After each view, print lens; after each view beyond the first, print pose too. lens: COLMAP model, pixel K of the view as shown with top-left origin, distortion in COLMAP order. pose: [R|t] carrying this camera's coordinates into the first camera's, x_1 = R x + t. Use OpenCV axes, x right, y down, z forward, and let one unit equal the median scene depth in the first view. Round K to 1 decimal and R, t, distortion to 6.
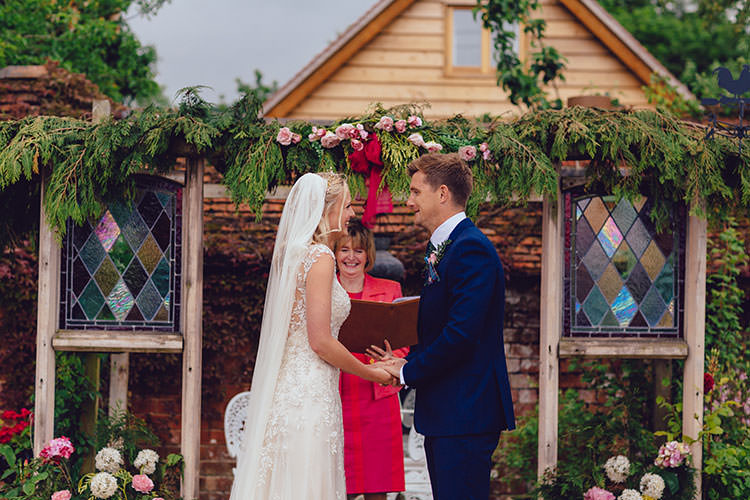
lens RADIAL K [[1780.8, 0, 378.2], [0, 1780.8, 244.9], [0, 0, 1]] dist [0.103056, 0.000000]
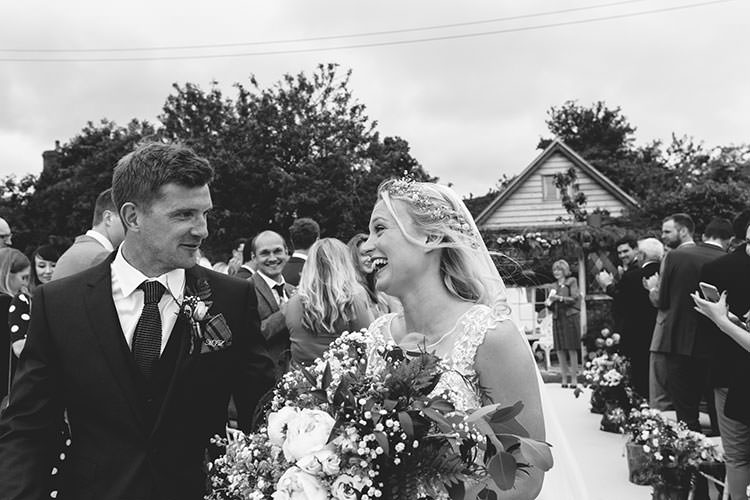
lens RADIAL K [[725.6, 0, 372.8], [0, 725.6, 247.8], [0, 0, 1]] dist [-0.040556, 0.000000]
pose [[0.979005, -0.058540, -0.195250, -0.019534], [0.055661, 0.998245, -0.020207, -0.031278], [0.196091, 0.008915, 0.980545, -0.415423]]
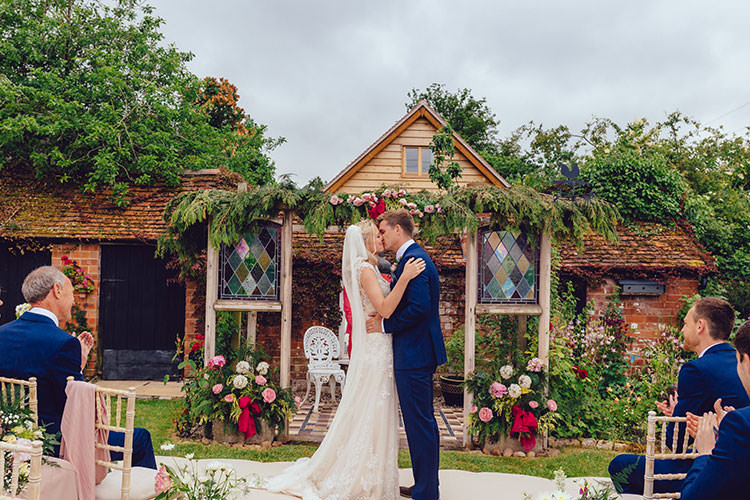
lens RADIAL K [[725.6, 0, 386.5], [0, 725.6, 234.7], [0, 0, 1]] dist [-0.040556, 0.000000]
pose [[0.999639, 0.001631, 0.026828, -0.017036], [-0.001091, 0.999797, -0.020103, -0.007642], [-0.026855, 0.020066, 0.999438, 0.211219]]
